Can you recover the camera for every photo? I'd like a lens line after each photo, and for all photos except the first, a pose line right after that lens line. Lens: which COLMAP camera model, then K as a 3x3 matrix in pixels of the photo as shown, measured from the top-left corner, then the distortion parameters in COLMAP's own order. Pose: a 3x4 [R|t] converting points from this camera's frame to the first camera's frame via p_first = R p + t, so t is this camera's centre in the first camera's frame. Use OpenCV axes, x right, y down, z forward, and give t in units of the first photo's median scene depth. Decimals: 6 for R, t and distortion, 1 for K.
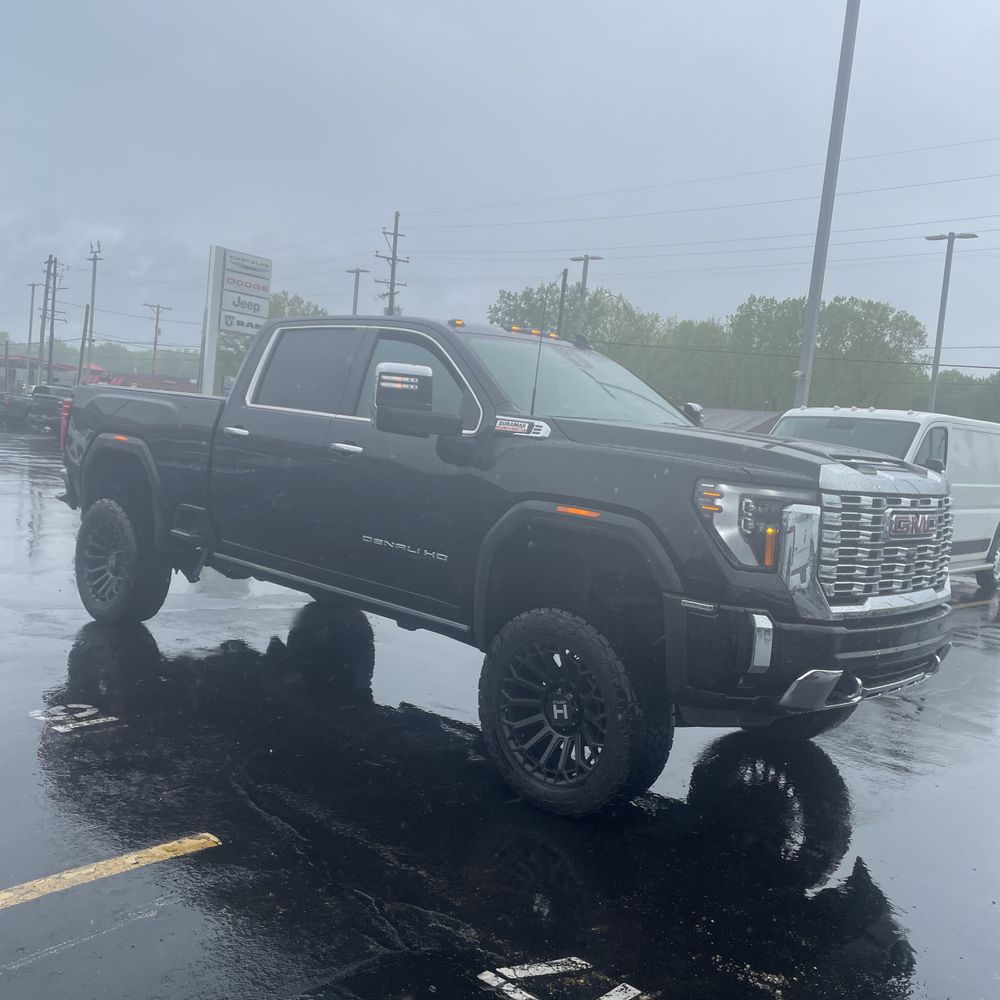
lens RADIAL K [[993.5, 0, 501.1], [0, 993.5, 494.4], [0, 0, 1]] dist [0.112349, -0.157367]
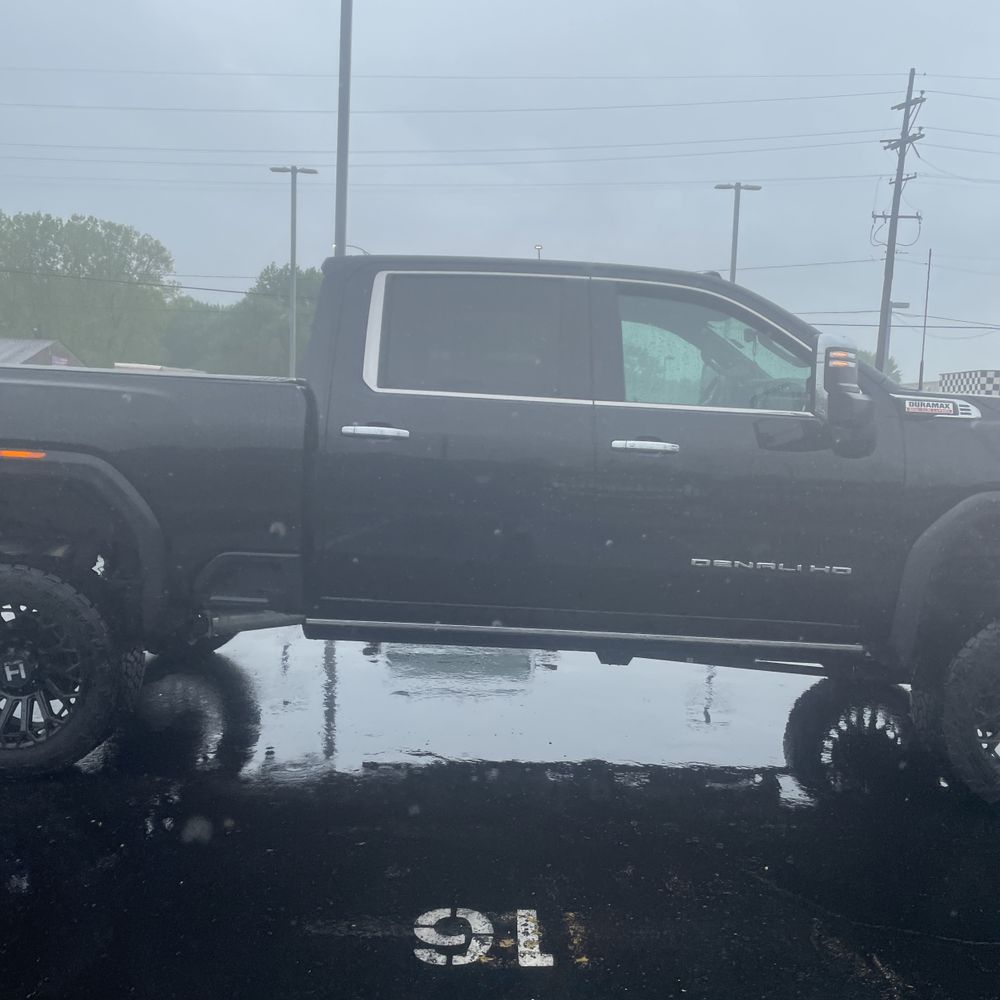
lens RADIAL K [[995.3, 0, 524.0], [0, 995.3, 502.3], [0, 0, 1]] dist [0.093374, -0.131032]
pose [[0.728925, -0.126090, 0.672882, -0.817446], [0.071344, 0.991531, 0.108515, -0.103630], [-0.680866, -0.031094, 0.731748, 0.582673]]
